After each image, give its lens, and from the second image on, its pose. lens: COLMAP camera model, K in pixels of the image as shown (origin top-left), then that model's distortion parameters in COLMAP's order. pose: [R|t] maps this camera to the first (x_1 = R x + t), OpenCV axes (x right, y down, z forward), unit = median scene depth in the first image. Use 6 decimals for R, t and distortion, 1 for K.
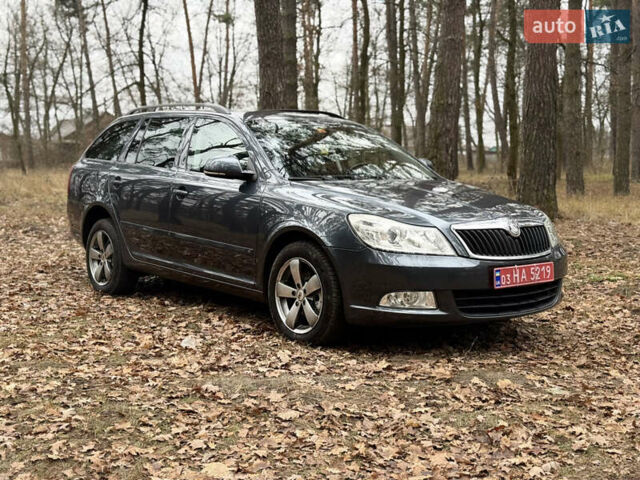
lens RADIAL K [[896.7, 0, 320.0], [0, 896.7, 240.0], [0, 0, 1]] dist [0.168445, -0.265056]
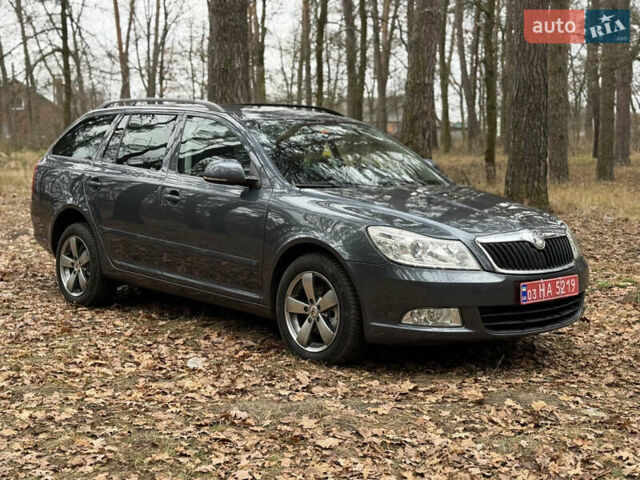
lens RADIAL K [[1020.4, 0, 320.0], [0, 1020.4, 240.0], [0, 0, 1]] dist [0.165460, -0.202529]
pose [[0.998309, -0.002971, 0.058062, -0.081642], [0.002202, 0.999909, 0.013303, -0.029086], [-0.058096, -0.013153, 0.998224, -0.073194]]
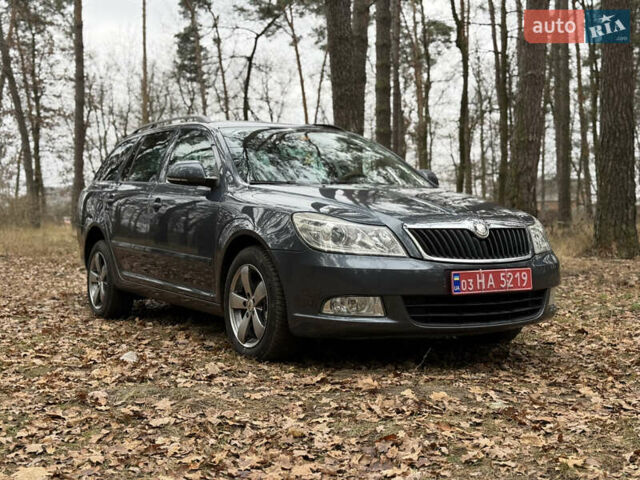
lens RADIAL K [[896.7, 0, 320.0], [0, 896.7, 240.0], [0, 0, 1]] dist [0.168445, -0.265056]
pose [[0.990863, -0.007430, -0.134665, 0.182492], [-0.001317, 0.997901, -0.064749, 0.057321], [0.134864, 0.064335, 0.988773, 0.106734]]
